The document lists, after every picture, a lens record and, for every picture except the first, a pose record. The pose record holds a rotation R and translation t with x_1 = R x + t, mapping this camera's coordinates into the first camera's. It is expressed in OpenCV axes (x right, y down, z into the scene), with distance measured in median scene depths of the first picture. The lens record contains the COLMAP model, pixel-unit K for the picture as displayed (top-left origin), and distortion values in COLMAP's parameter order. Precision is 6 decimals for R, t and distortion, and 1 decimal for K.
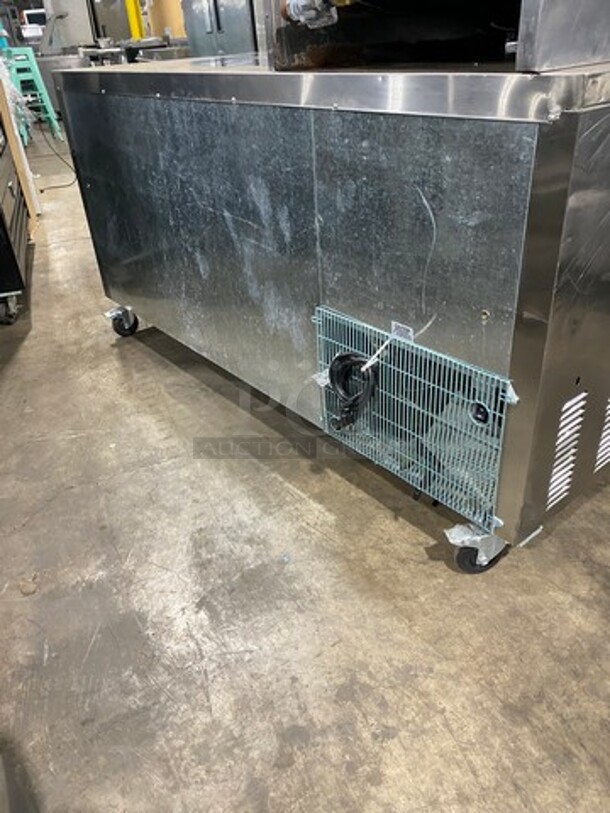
lens RADIAL K [[618.5, 0, 305.1], [0, 618.5, 407.2], [0, 0, 1]] dist [0.004572, -0.013966]
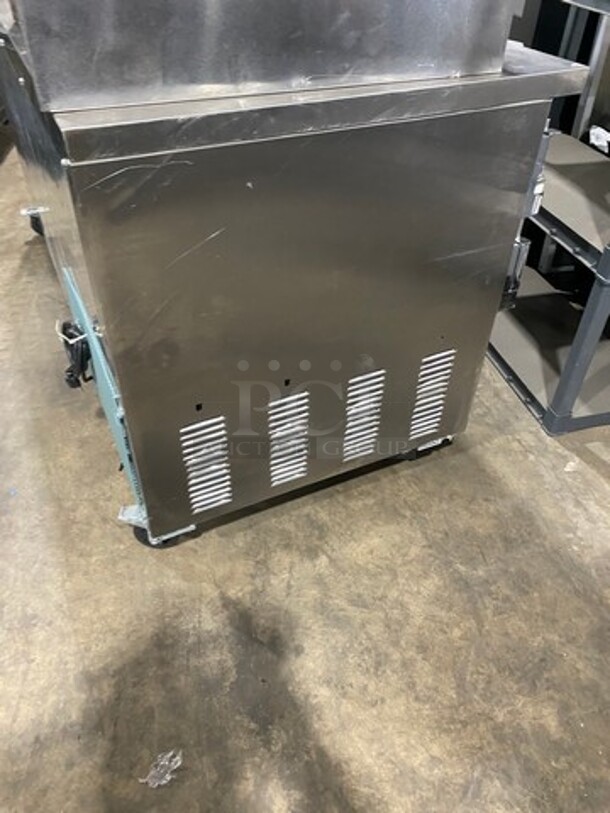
lens RADIAL K [[618.5, 0, 305.1], [0, 618.5, 405.7], [0, 0, 1]] dist [0.004572, -0.013966]
pose [[0.968647, 0.214012, -0.126181, 0.580191], [-0.188398, 0.963837, 0.188479, -0.209126], [0.161954, -0.158797, 0.973938, 0.036195]]
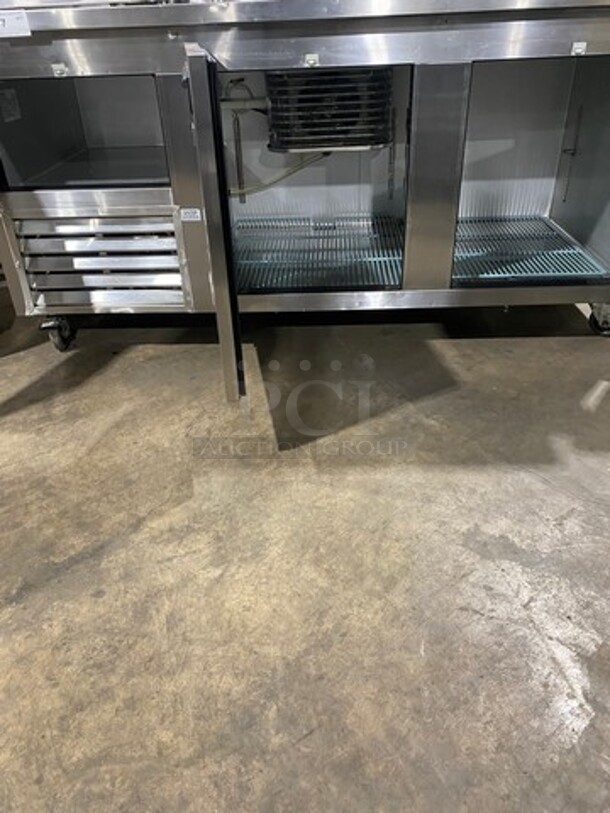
lens RADIAL K [[618.5, 0, 305.6], [0, 618.5, 406.6], [0, 0, 1]] dist [0.004572, -0.013966]
pose [[0.210817, 0.552626, -0.806325, 1.128184], [-0.491342, 0.772997, 0.401321, -0.366821], [0.845068, 0.311576, 0.434490, 0.645554]]
